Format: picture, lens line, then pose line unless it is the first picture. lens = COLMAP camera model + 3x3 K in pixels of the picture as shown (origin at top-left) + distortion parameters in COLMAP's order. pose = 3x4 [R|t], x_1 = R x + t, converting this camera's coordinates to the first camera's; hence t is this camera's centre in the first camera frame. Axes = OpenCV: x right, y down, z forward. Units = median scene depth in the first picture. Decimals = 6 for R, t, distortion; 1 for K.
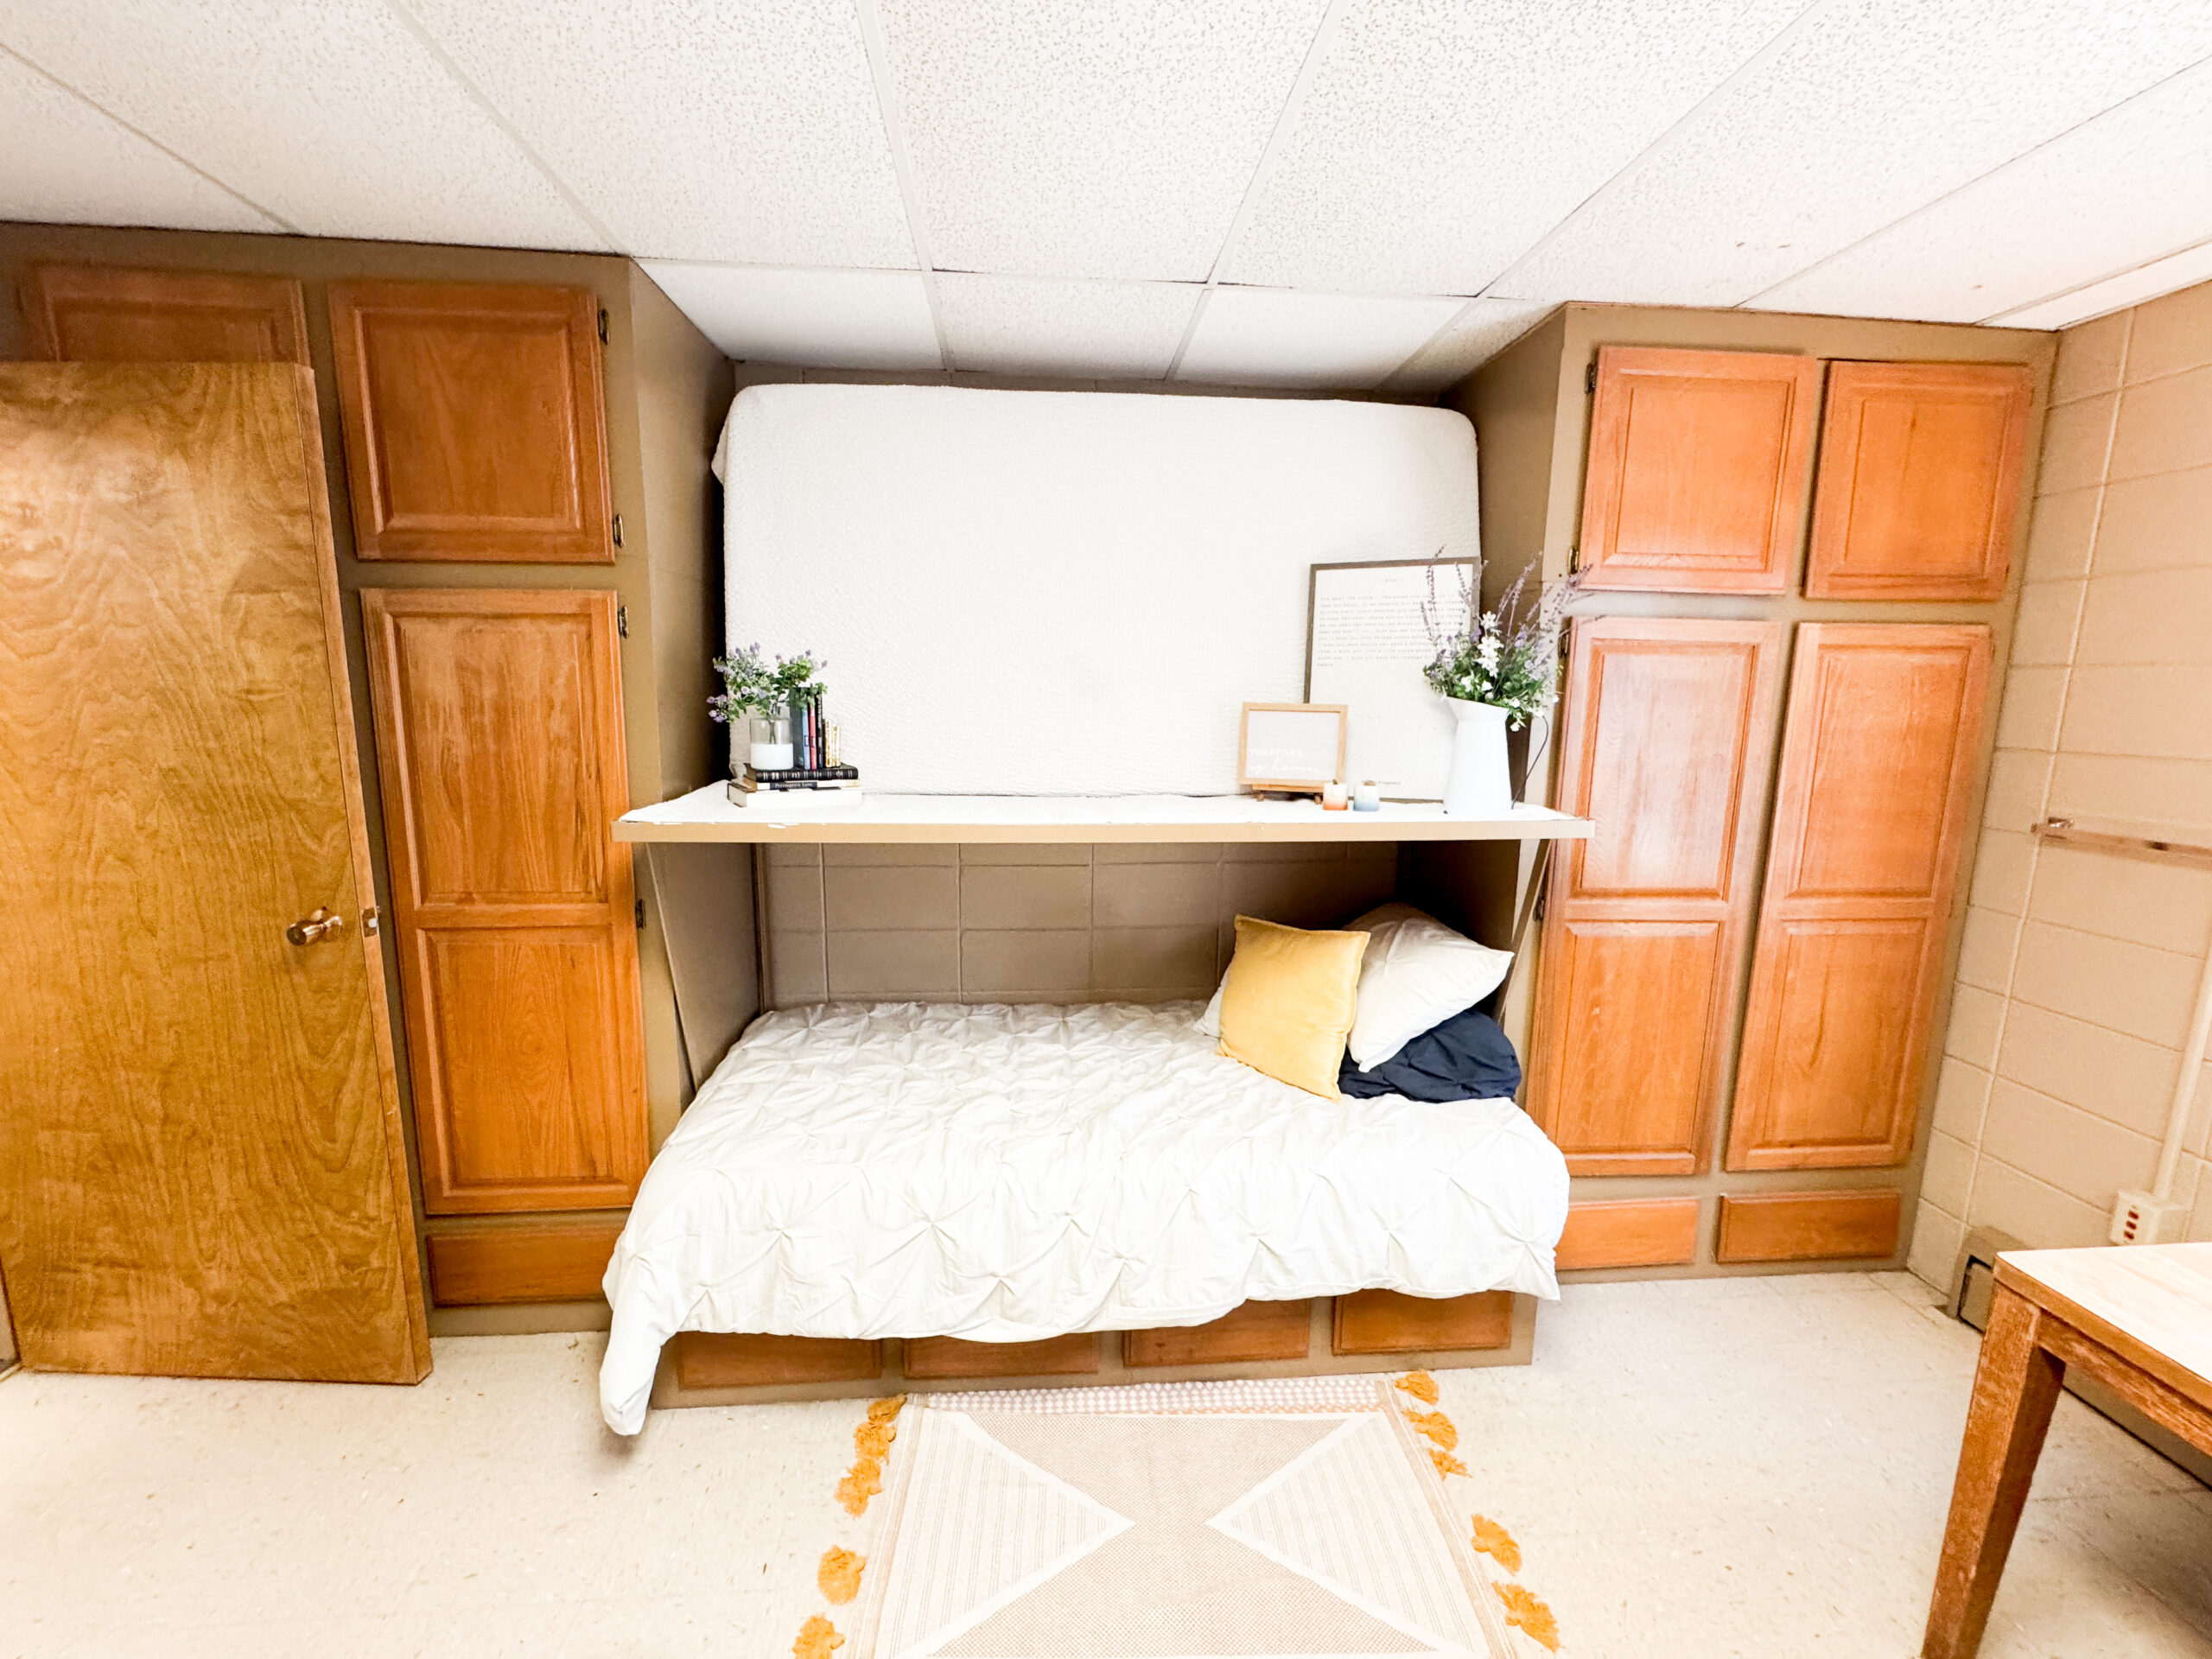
lens RADIAL K [[888.9, 0, 1115.6], [0, 888.9, 833.0], [0, 0, 1]] dist [-0.005714, 0.001185]
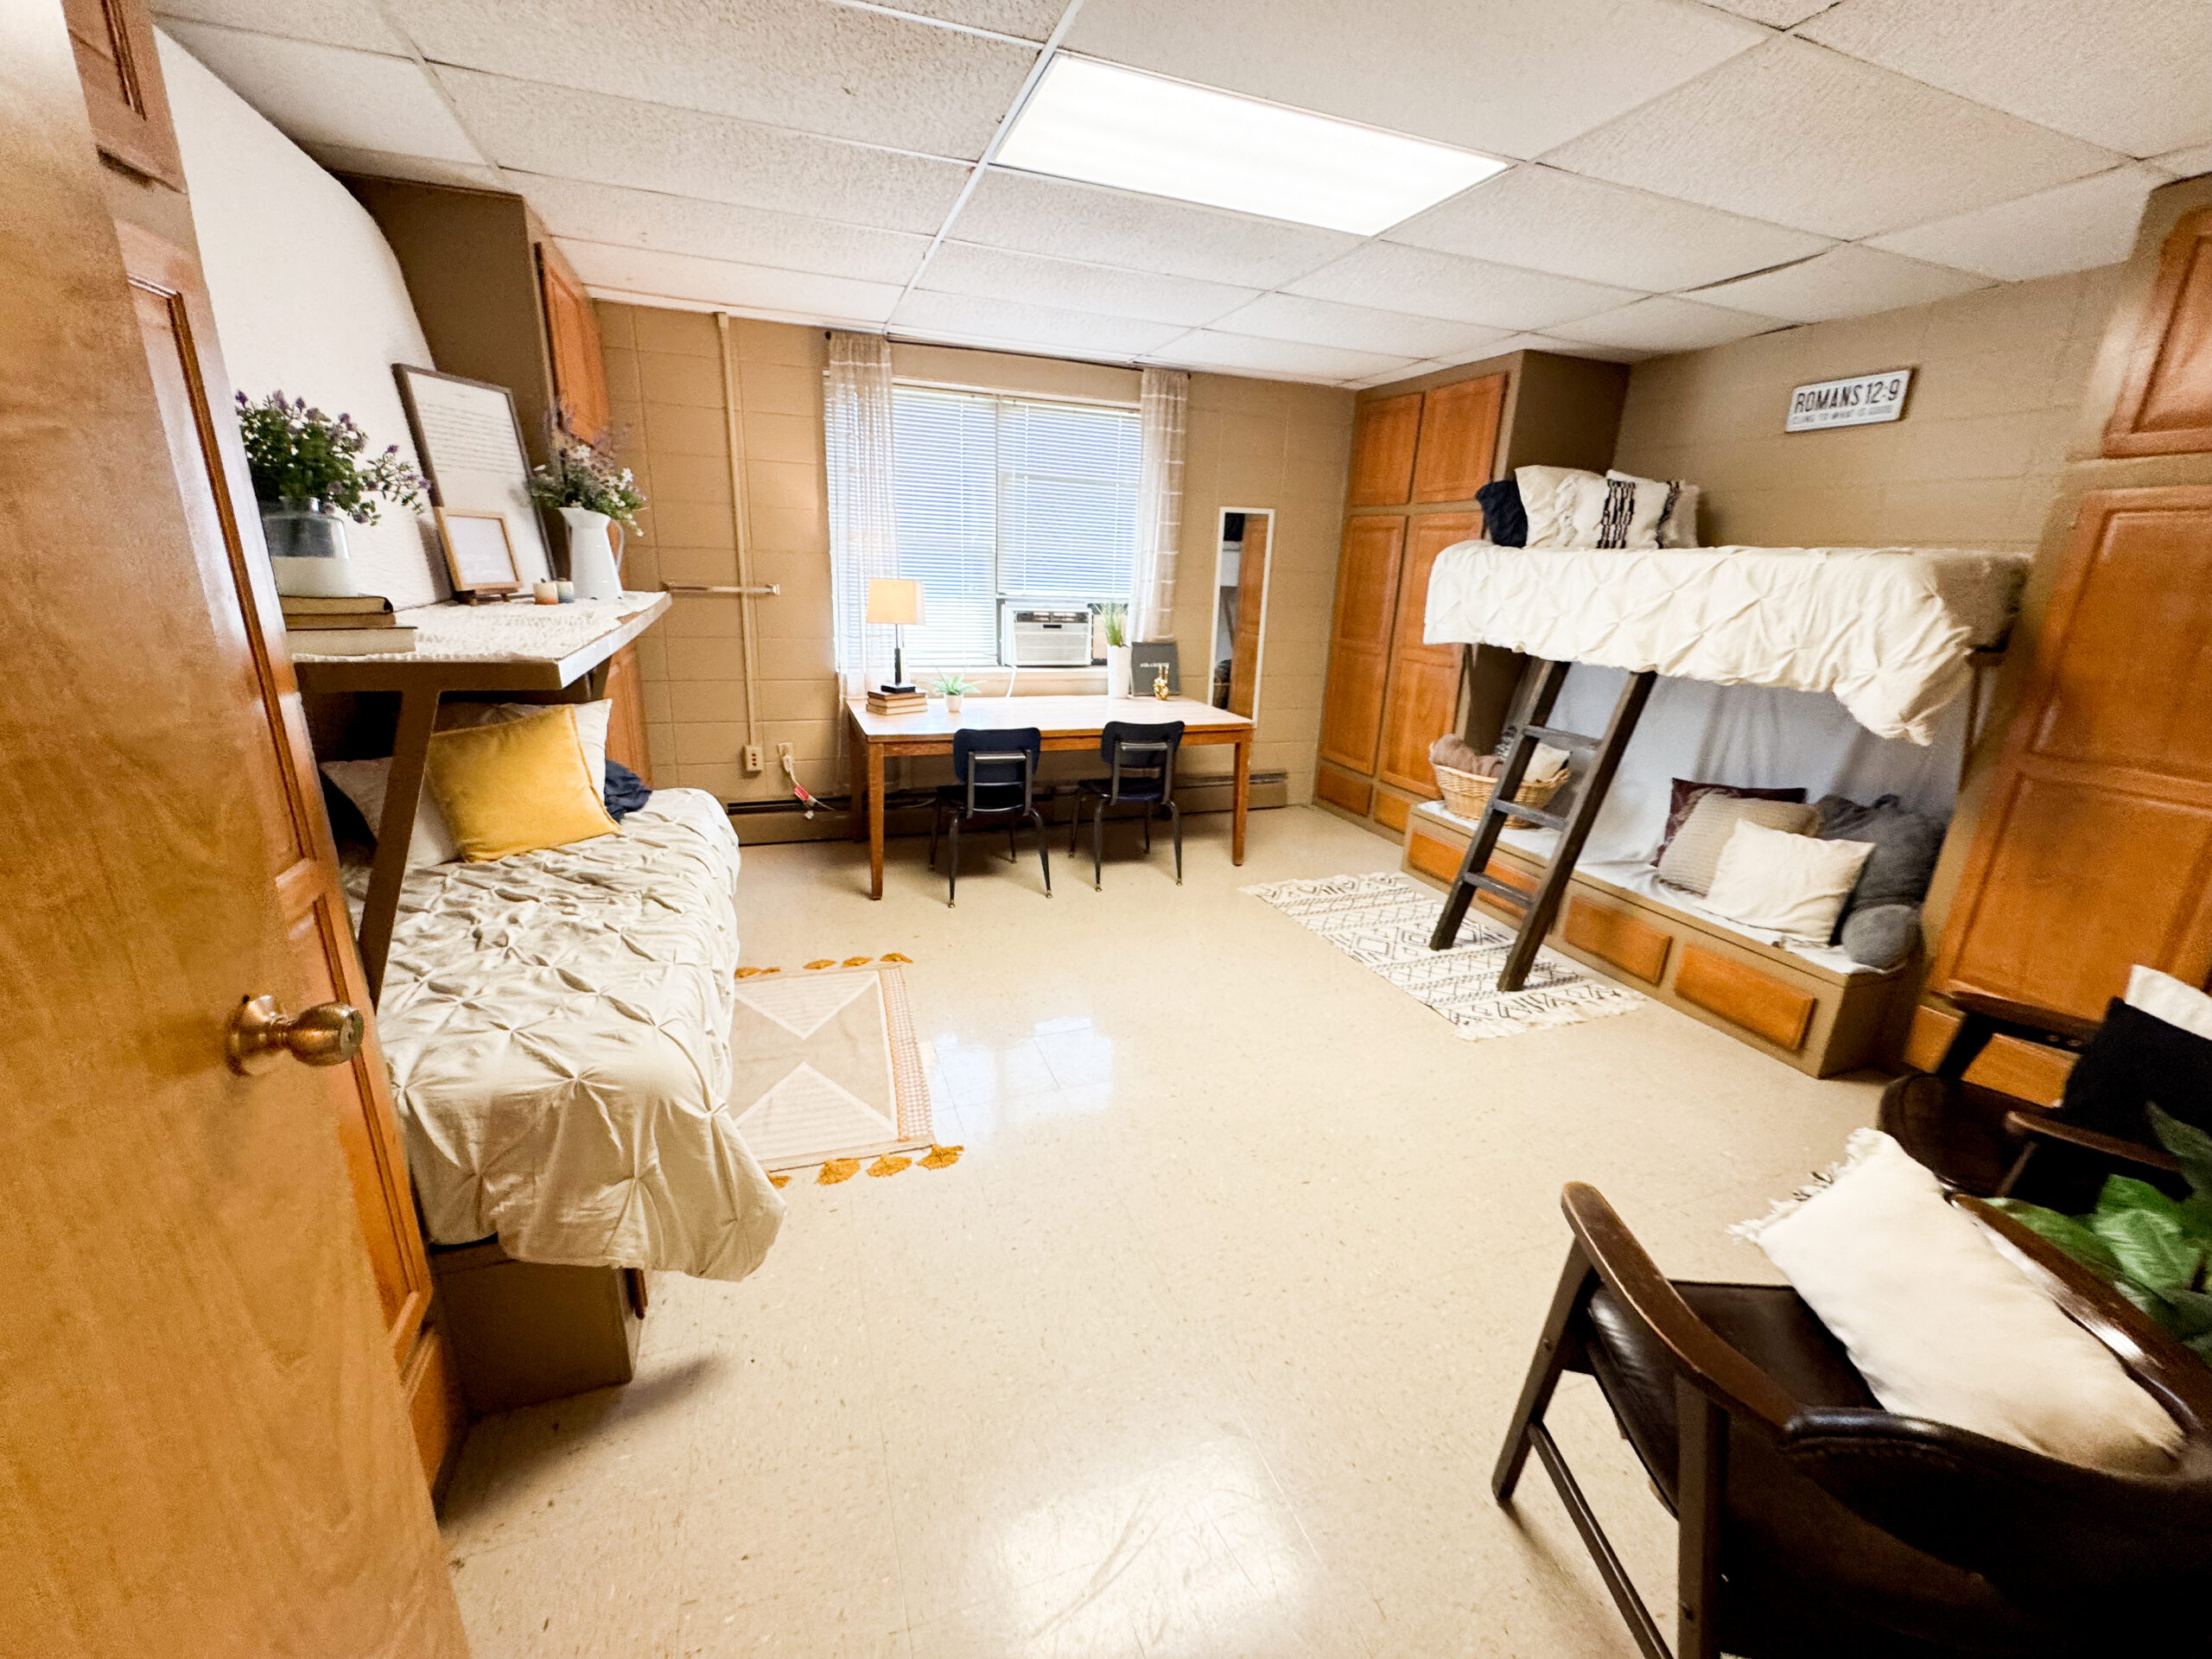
lens RADIAL K [[888.9, 0, 1106.7], [0, 888.9, 831.9], [0, 0, 1]] dist [-0.005714, 0.001185]
pose [[-0.264983, -0.308871, 0.913445, -1.036794], [0.111791, 0.931080, 0.347264, -0.063120], [-0.957751, 0.194135, -0.212192, 0.536953]]
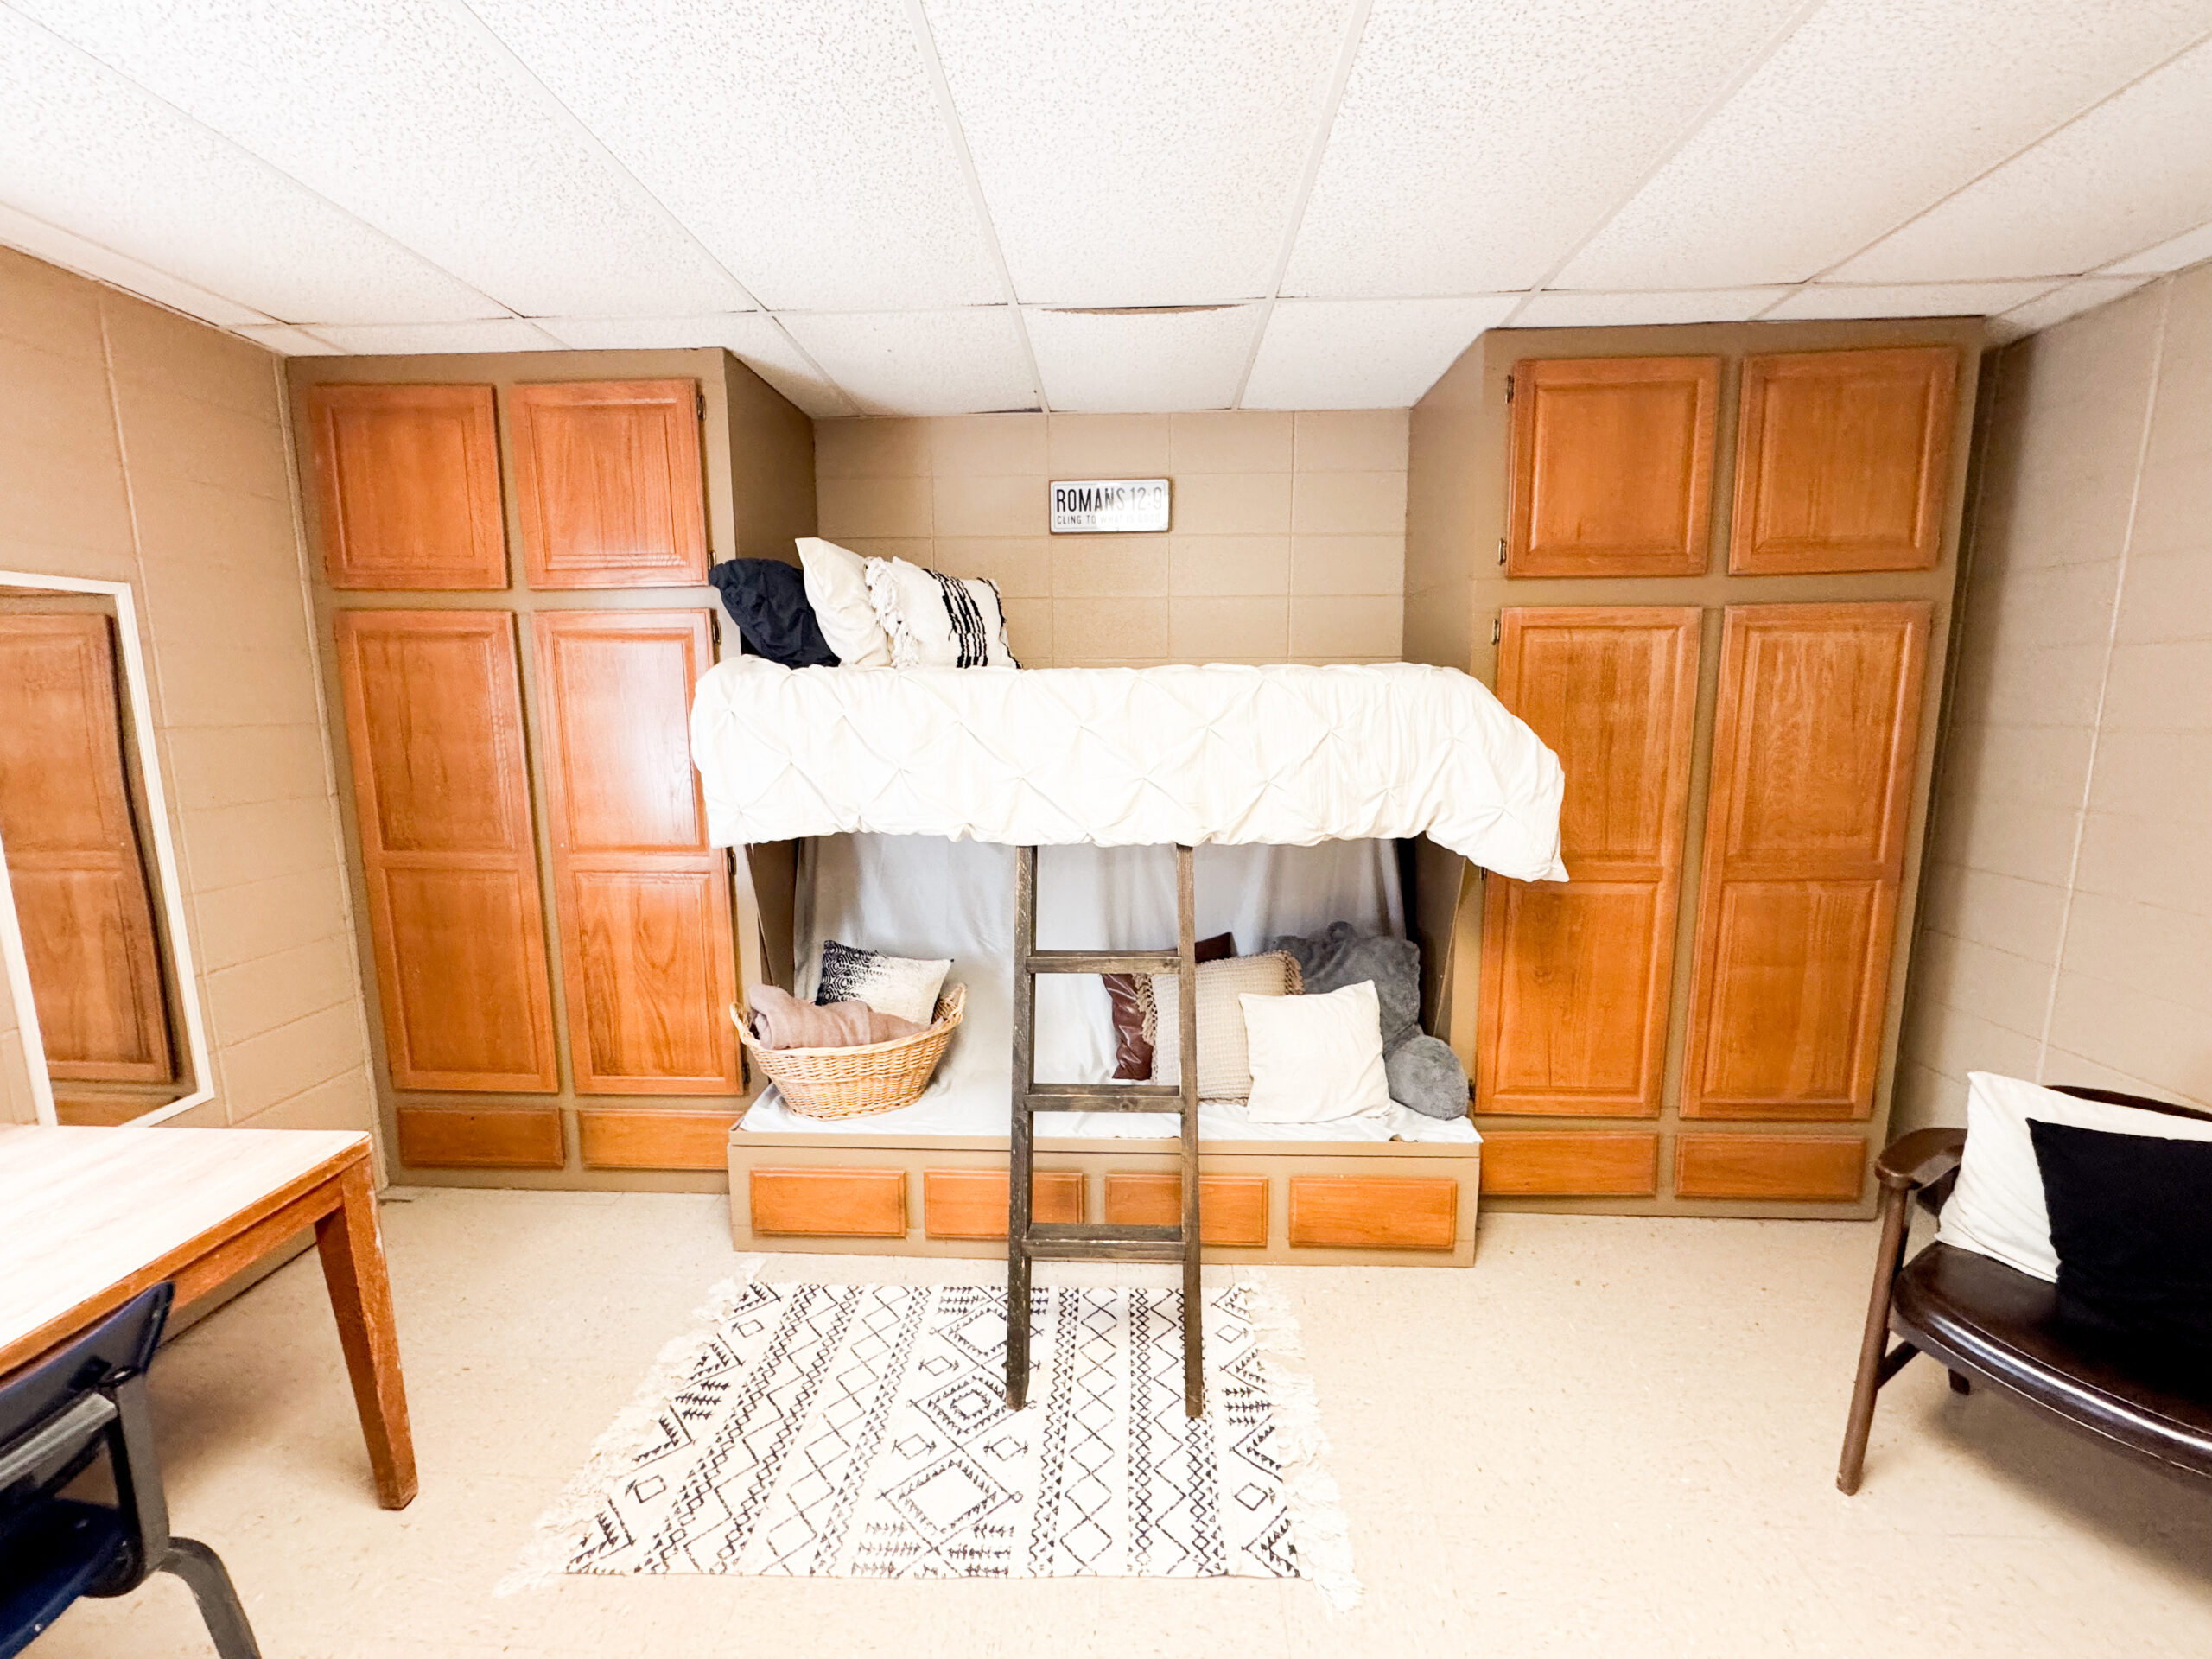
lens RADIAL K [[888.9, 0, 1102.6], [0, 888.9, 830.5], [0, 0, 1]] dist [-0.005714, 0.001185]
pose [[-0.990652, -0.033800, 0.132161, -0.004676], [0.008398, 0.951868, 0.306393, -0.025122], [-0.136156, 0.304638, -0.942686, 0.299291]]
